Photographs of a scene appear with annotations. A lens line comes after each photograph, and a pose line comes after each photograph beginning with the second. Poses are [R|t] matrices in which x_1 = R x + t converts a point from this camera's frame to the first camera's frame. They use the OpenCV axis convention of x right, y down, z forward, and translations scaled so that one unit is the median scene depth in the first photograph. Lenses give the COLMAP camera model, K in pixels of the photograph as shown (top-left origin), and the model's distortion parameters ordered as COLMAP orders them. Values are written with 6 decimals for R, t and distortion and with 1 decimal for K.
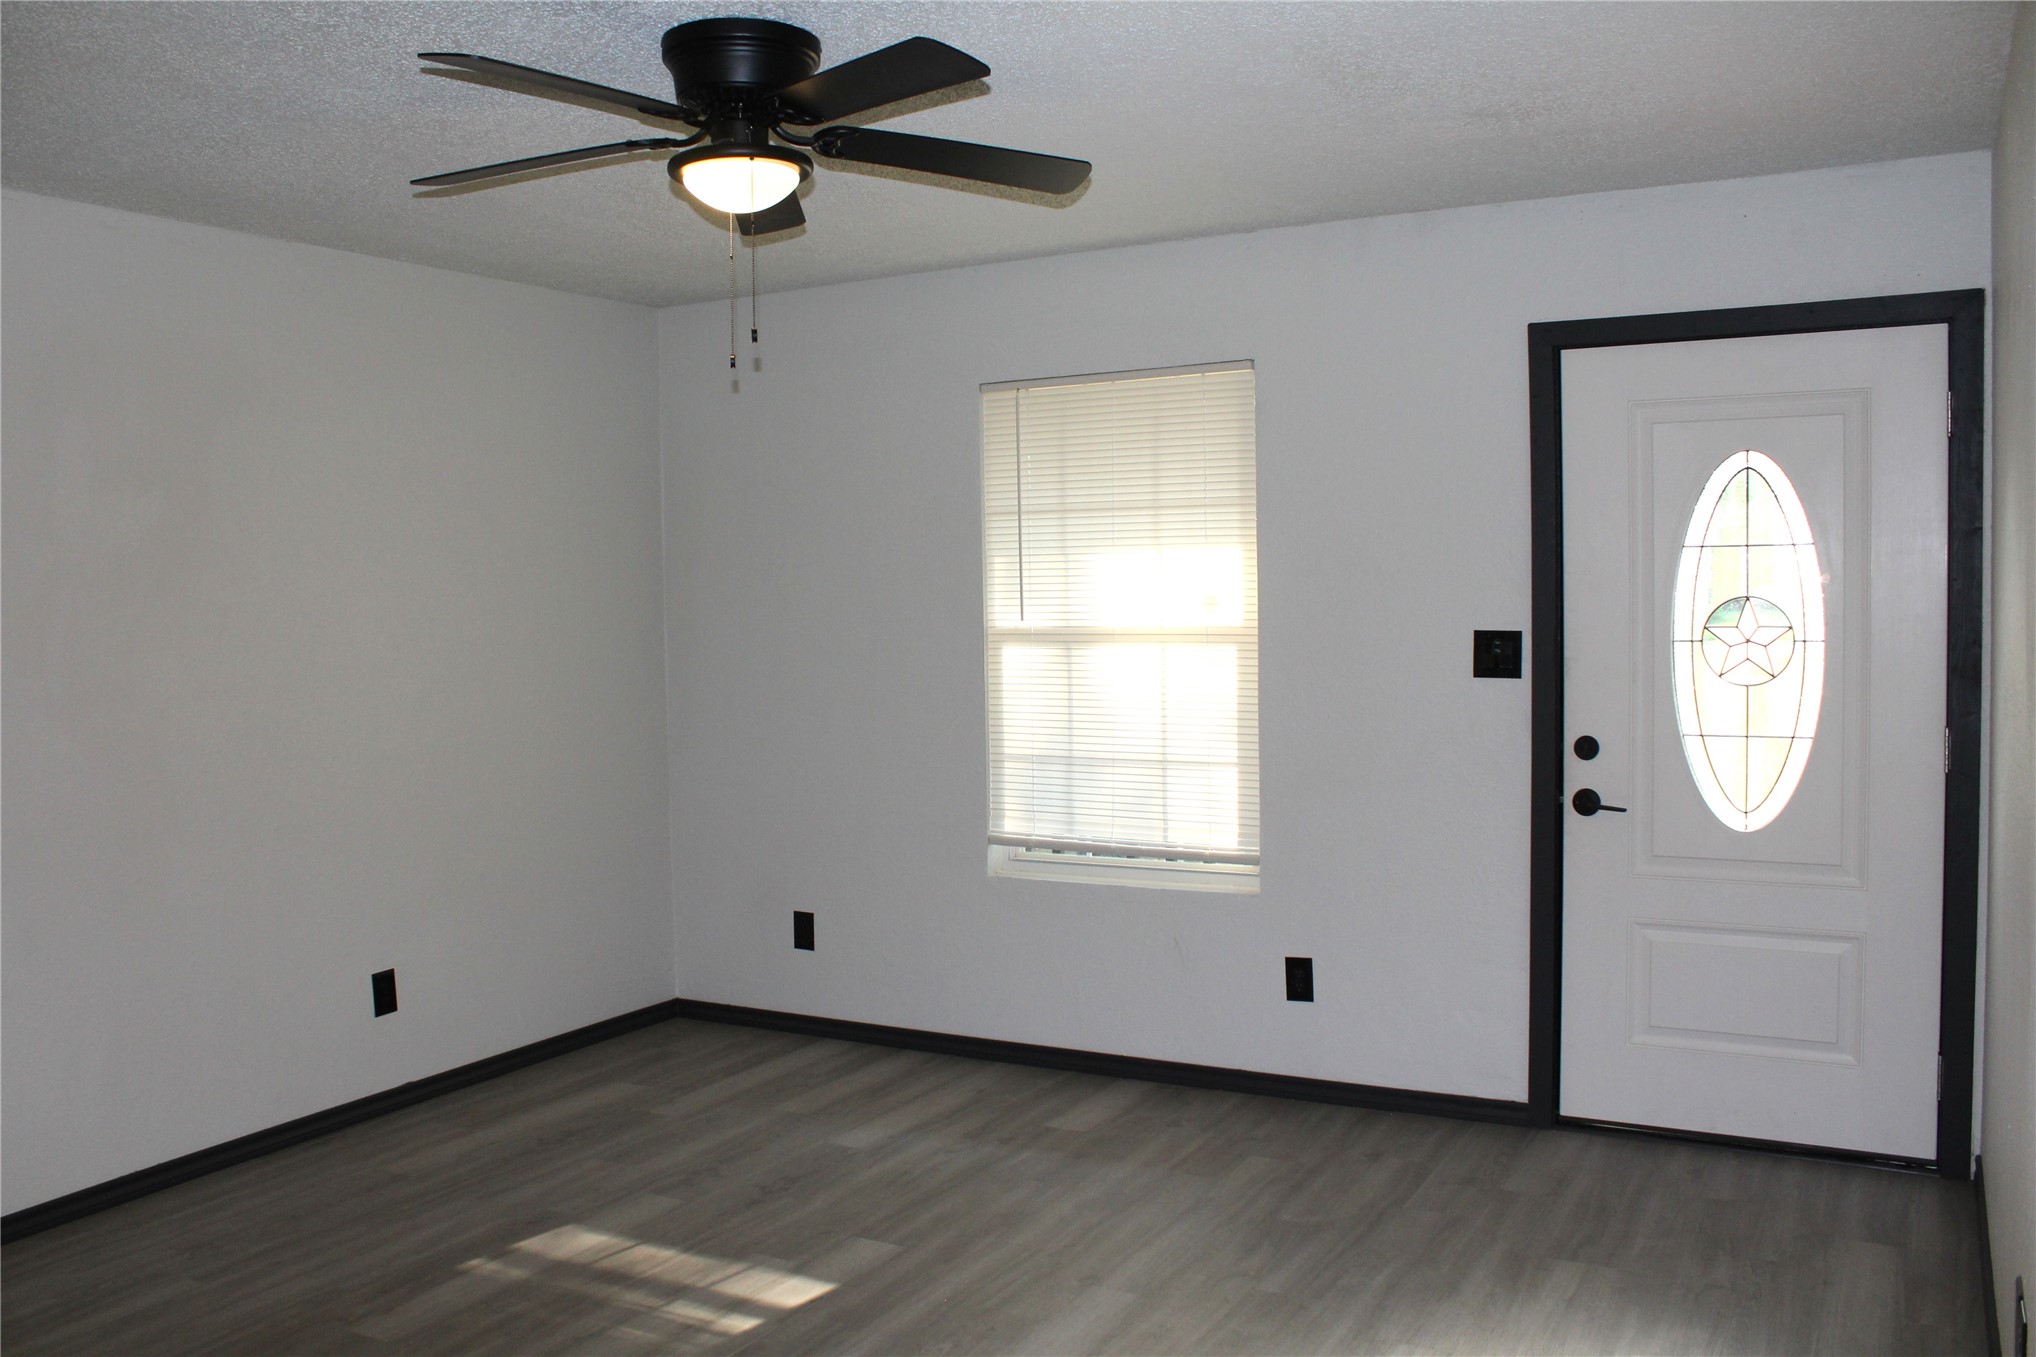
lens RADIAL K [[1700.0, 0, 986.4], [0, 1700.0, 674.7], [0, 0, 1]] dist [-0.166949, 0.144264]
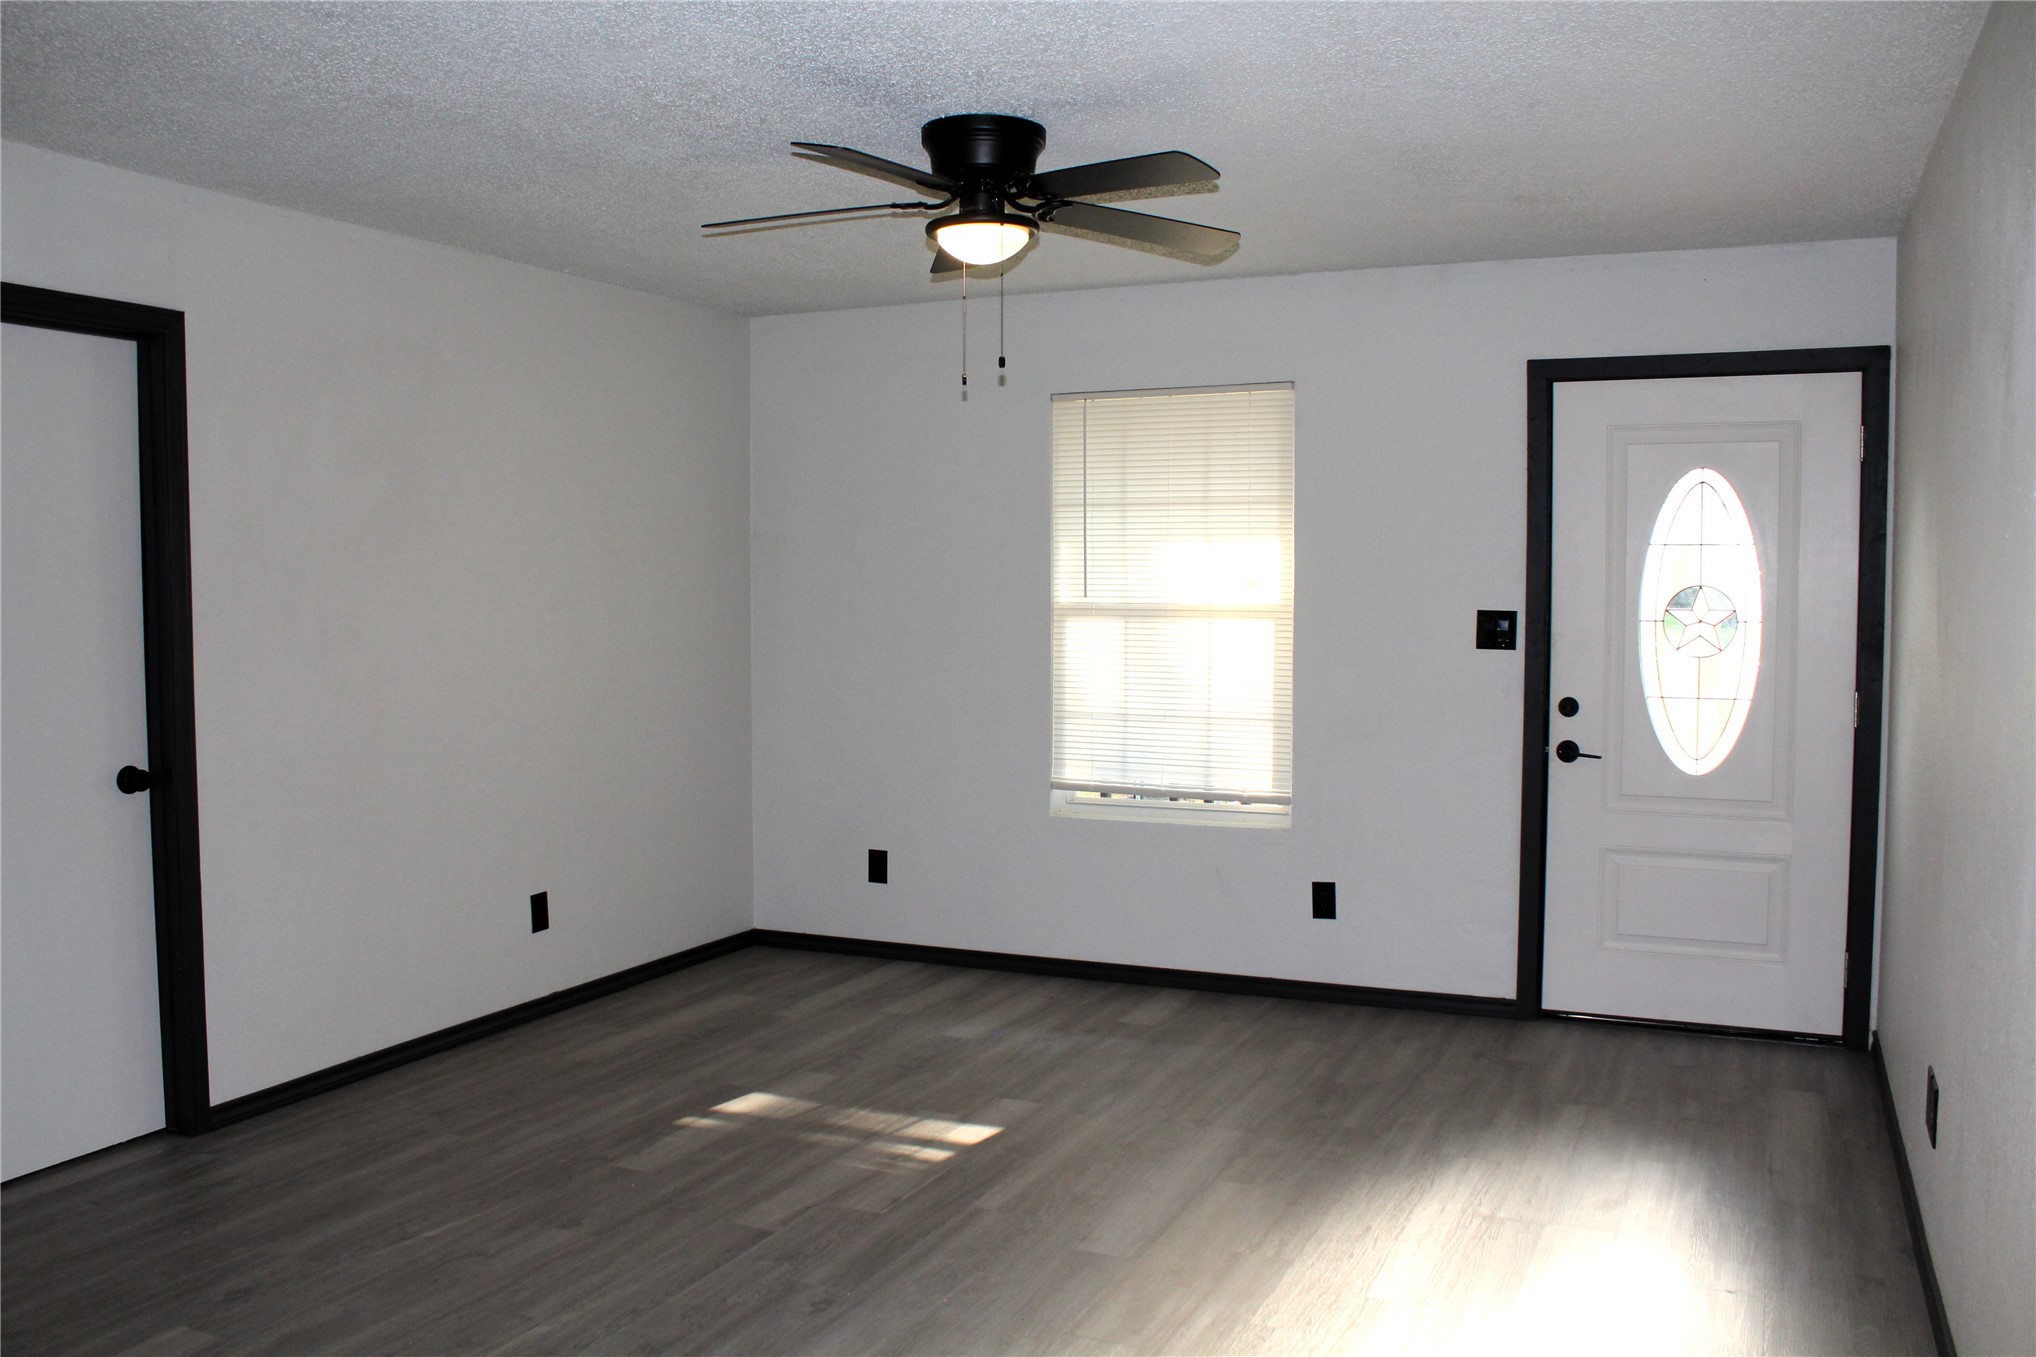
lens RADIAL K [[1700.0, 0, 986.4], [0, 1700.0, 674.7], [0, 0, 1]] dist [-0.166949, 0.144264]
pose [[0.996800, 0.013935, 0.078711, -0.166339], [-0.014214, 0.999895, 0.002986, 0.022793], [-0.078661, -0.004095, 0.996893, -0.193458]]
